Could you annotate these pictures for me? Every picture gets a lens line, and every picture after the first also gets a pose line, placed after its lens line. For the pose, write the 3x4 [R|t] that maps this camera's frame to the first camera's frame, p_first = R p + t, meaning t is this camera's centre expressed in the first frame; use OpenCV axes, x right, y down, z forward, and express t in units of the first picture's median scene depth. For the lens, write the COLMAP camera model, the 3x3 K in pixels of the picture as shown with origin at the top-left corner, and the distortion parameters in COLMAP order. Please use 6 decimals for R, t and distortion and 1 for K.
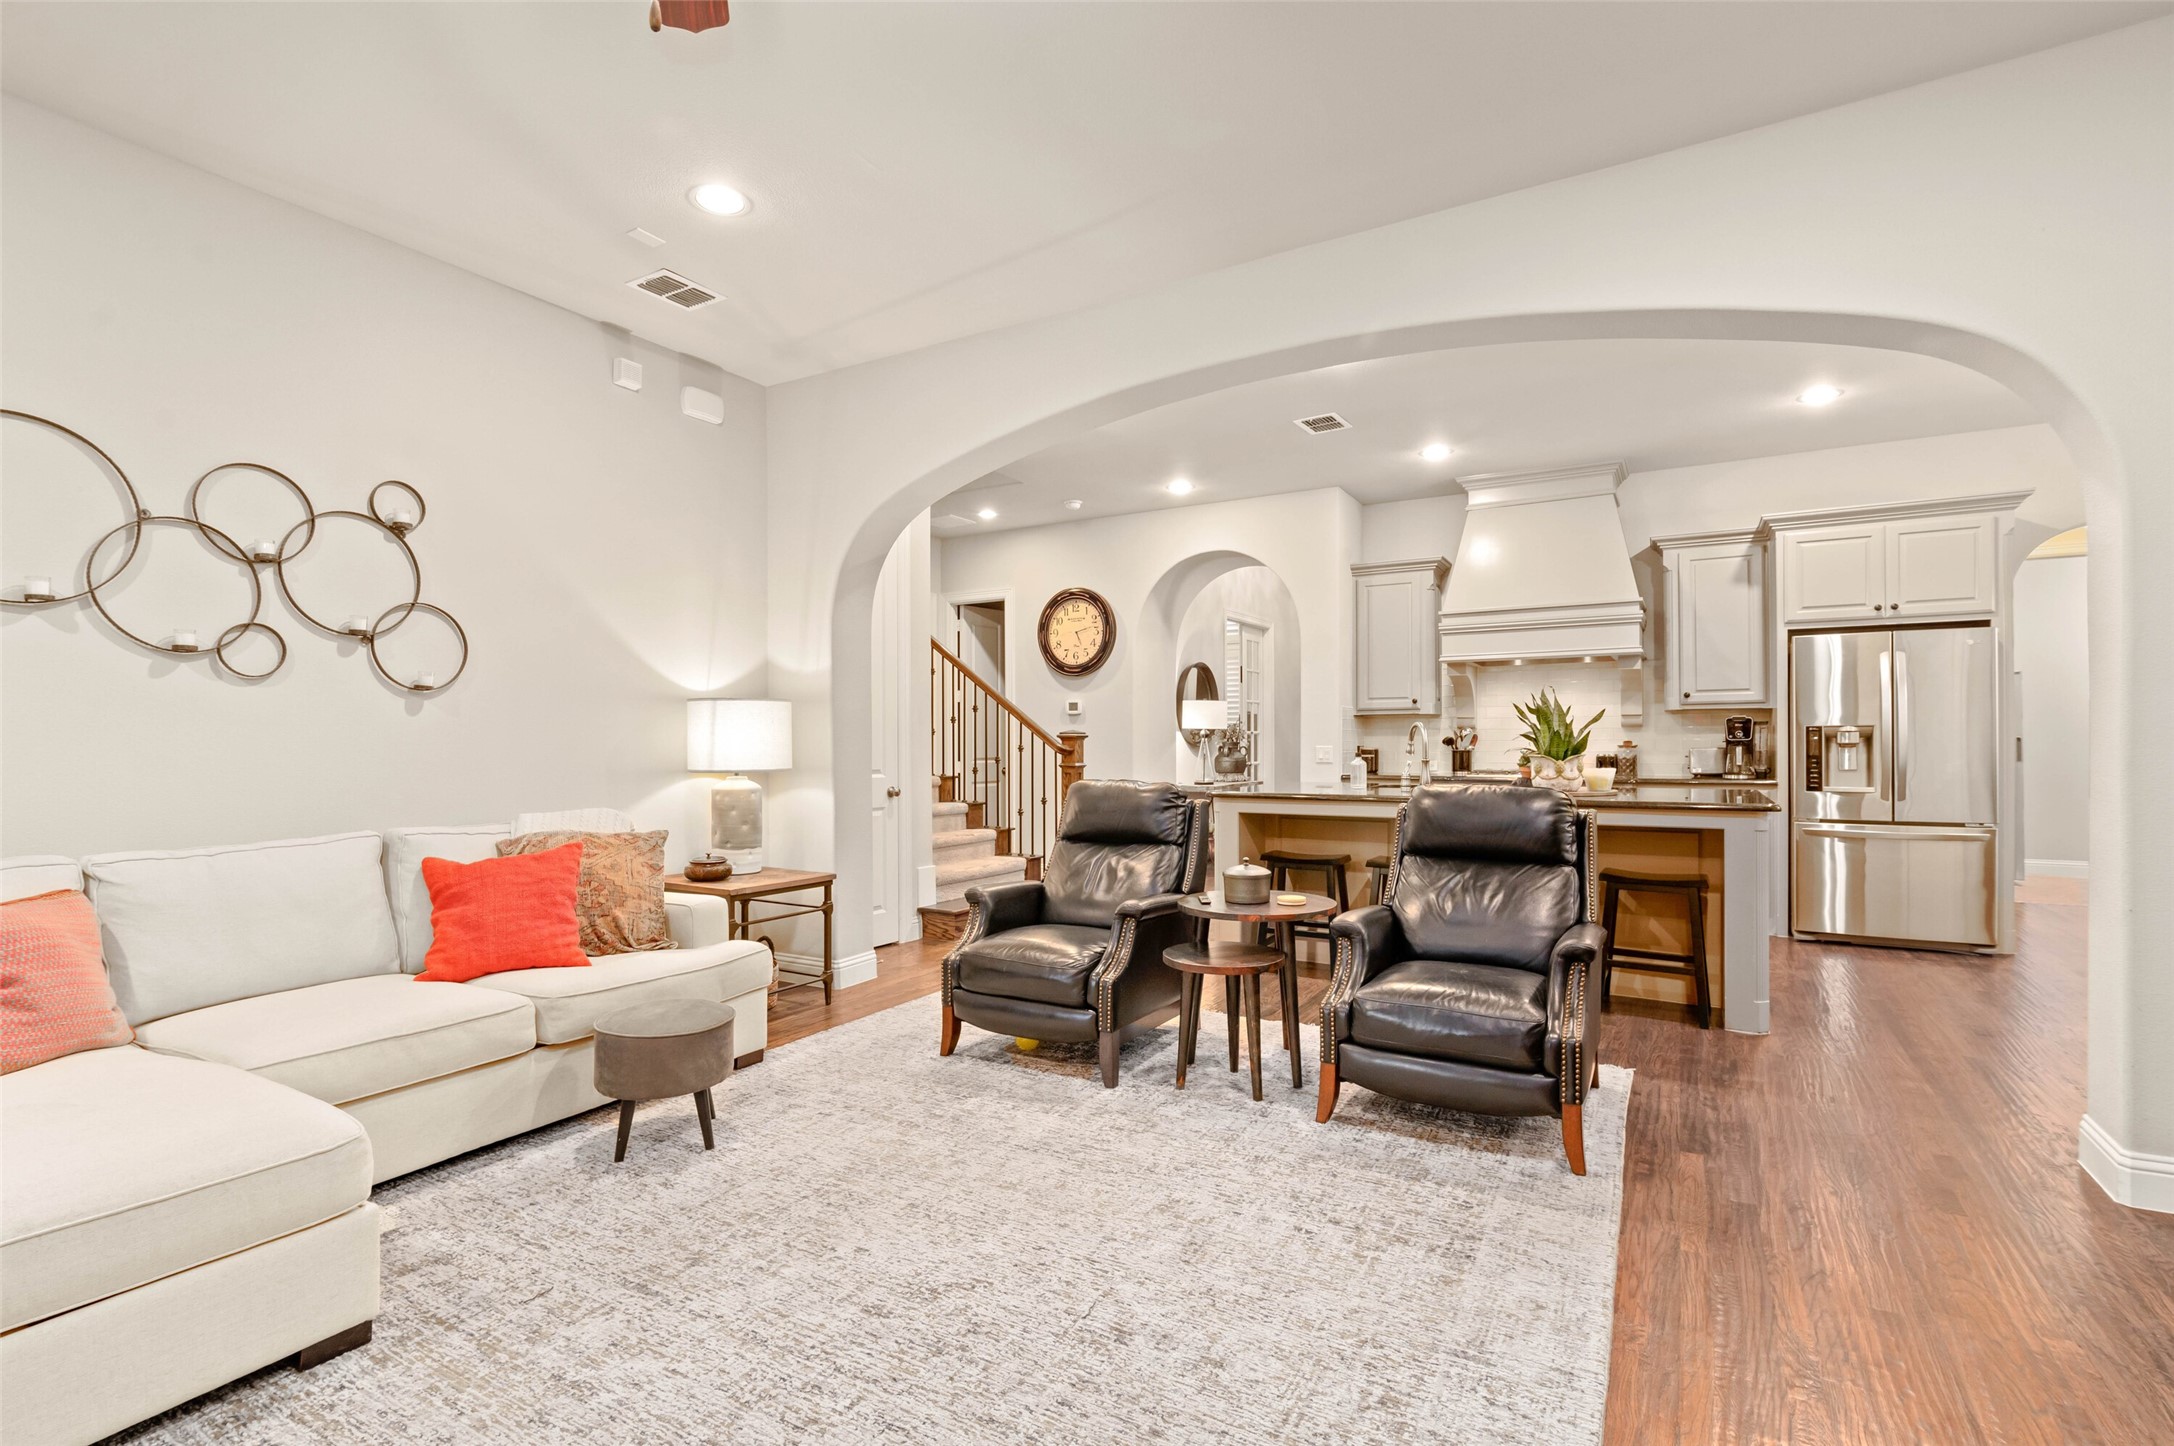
lens RADIAL K [[1002.2, 0, 1090.4], [0, 1002.2, 736.4], [0, 0, 1]] dist [-0.009117, 0.000602]
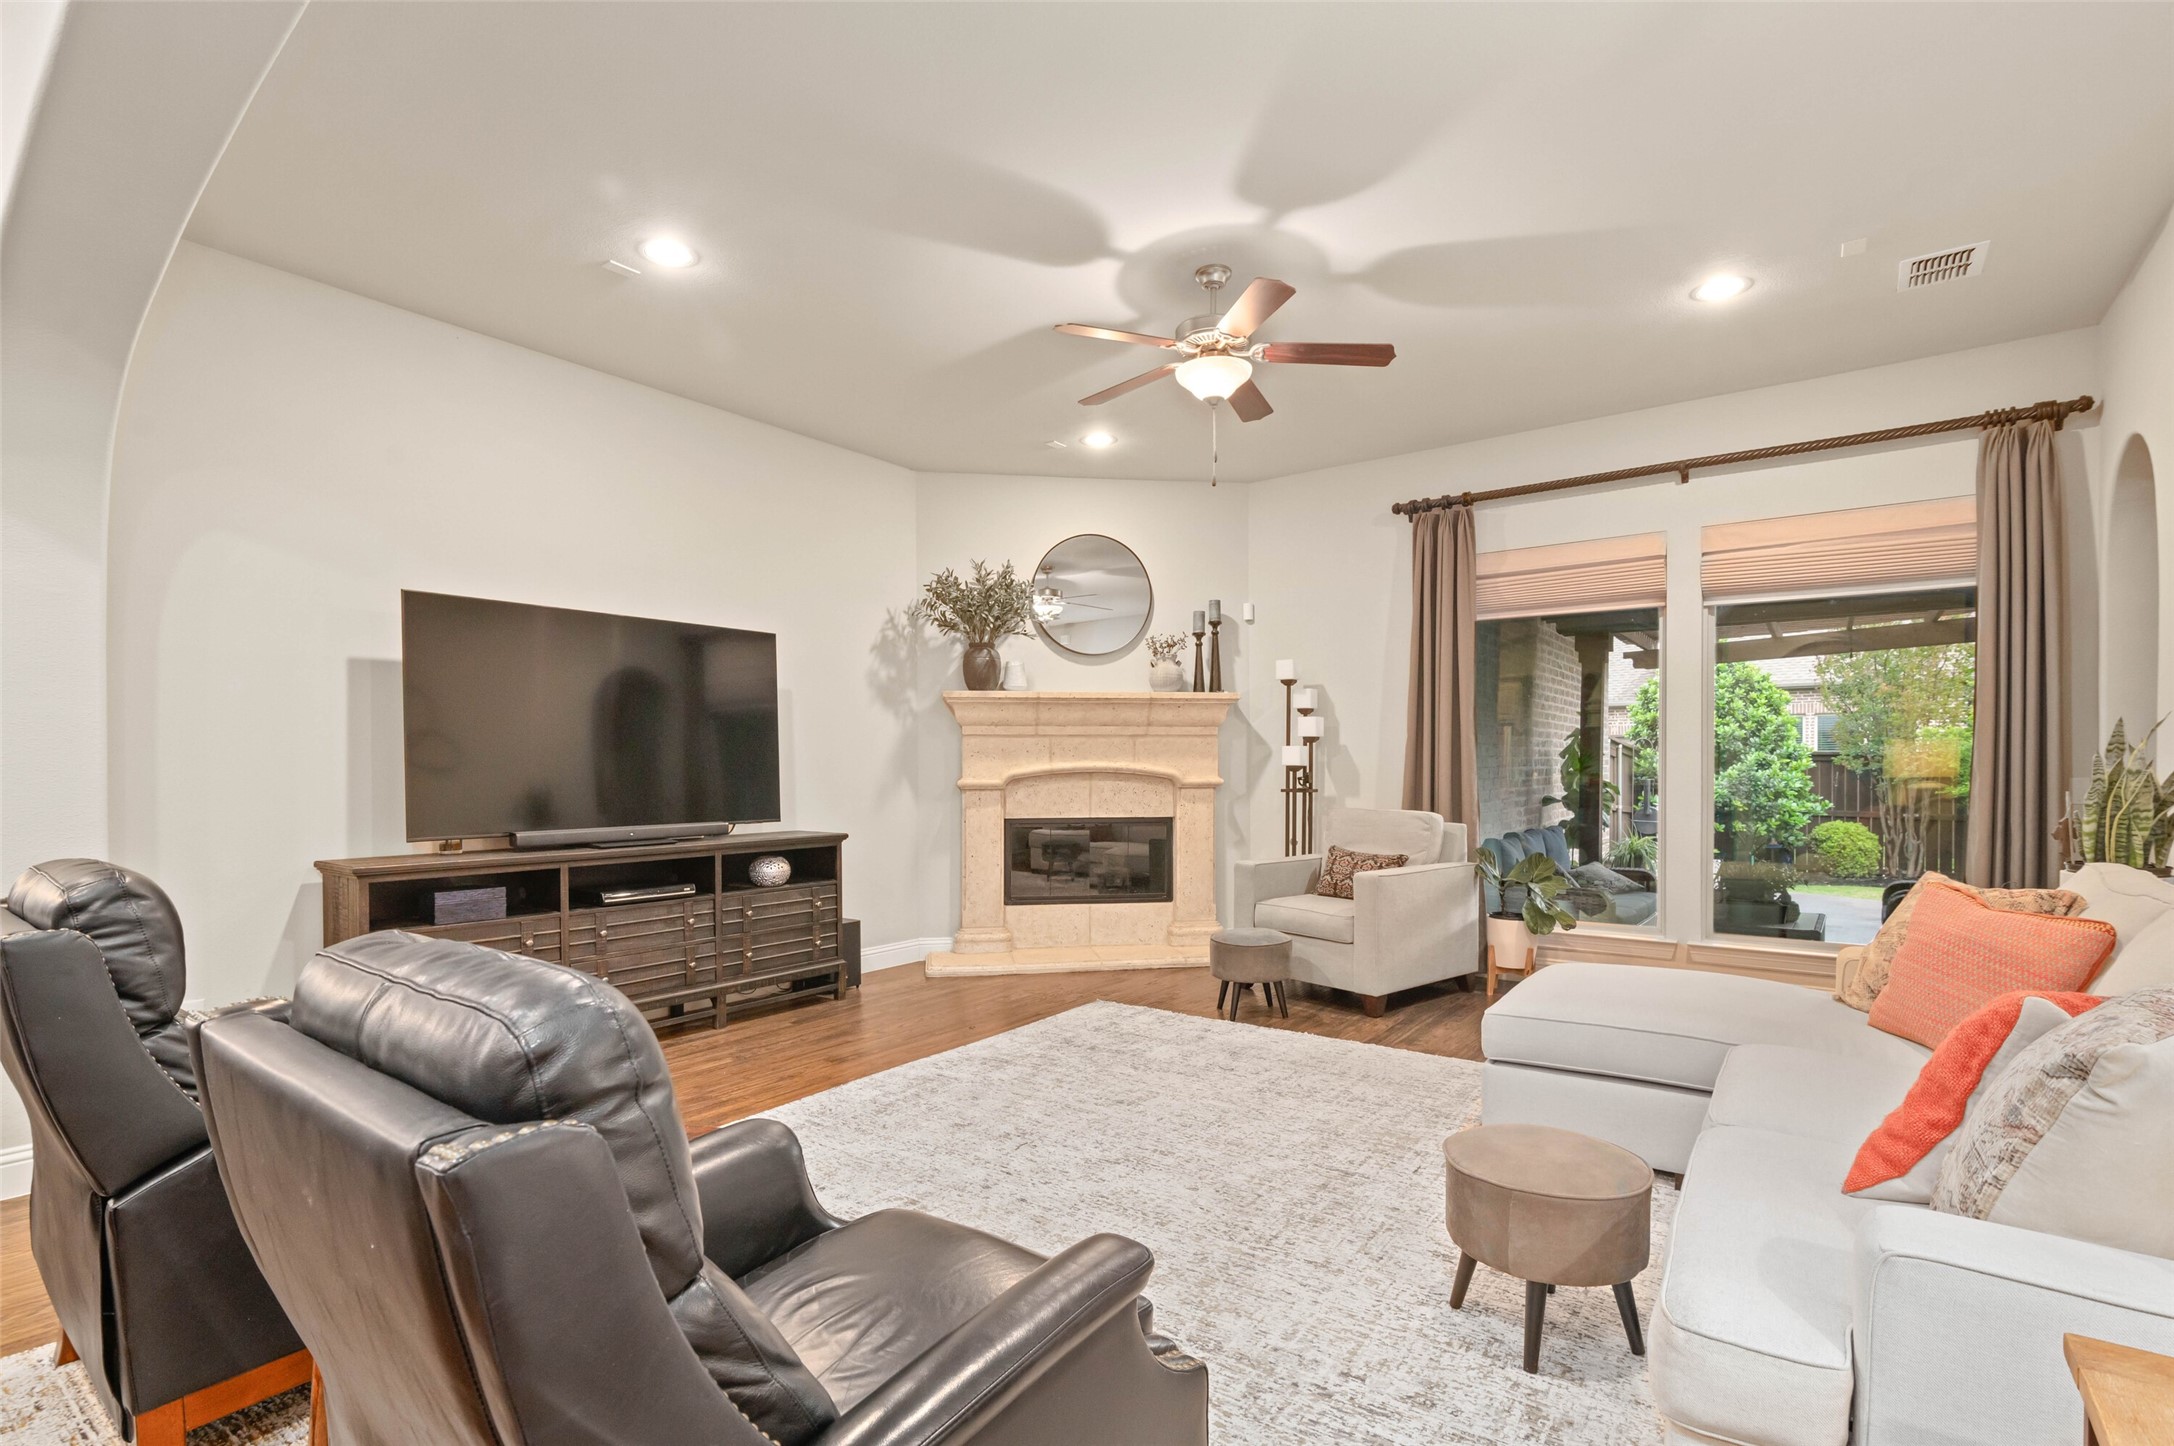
lens RADIAL K [[1002.2, 0, 1072.5], [0, 1002.2, 789.7], [0, 0, 1]] dist [-0.009117, 0.000602]
pose [[-0.993858, 0.006314, 0.110483, -0.116089], [0.008535, 0.999771, 0.019642, 0.004026], [-0.110333, 0.020464, -0.993684, 1.161068]]
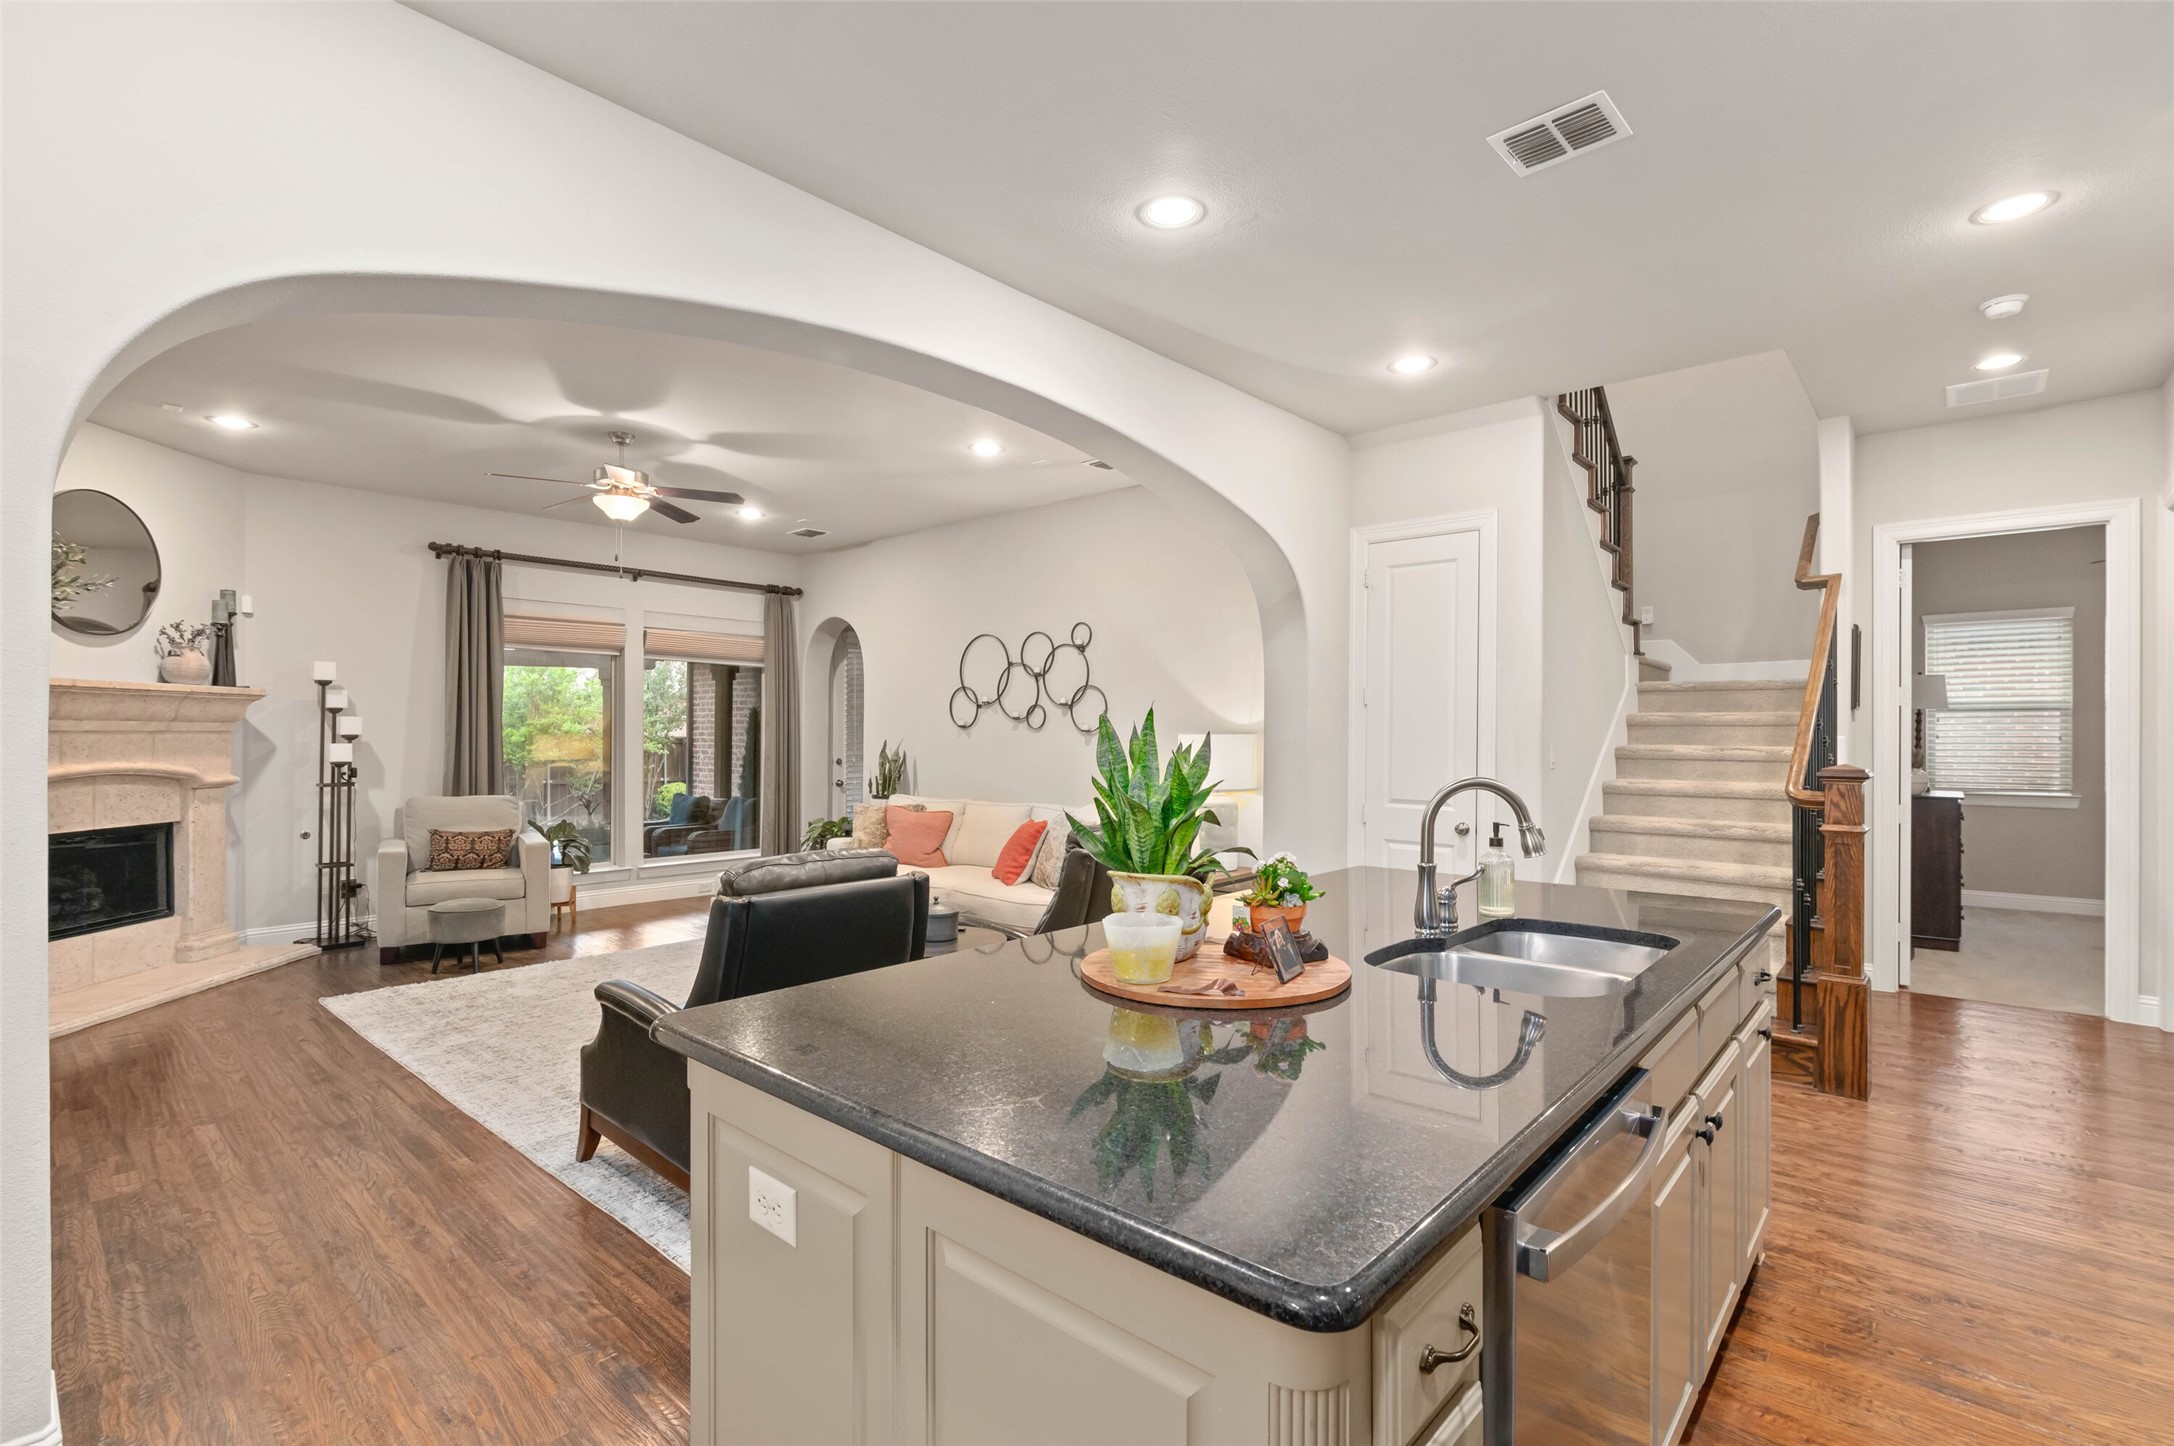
lens RADIAL K [[1002.2, 0, 1097.1], [0, 1002.2, 731.7], [0, 0, 1]] dist [-0.009117, 0.000602]
pose [[-0.189106, 0.003615, -0.981950, 0.948192], [0.003544, 0.999989, 0.002998, -0.043466], [0.981950, -0.002913, -0.189116, 1.126451]]
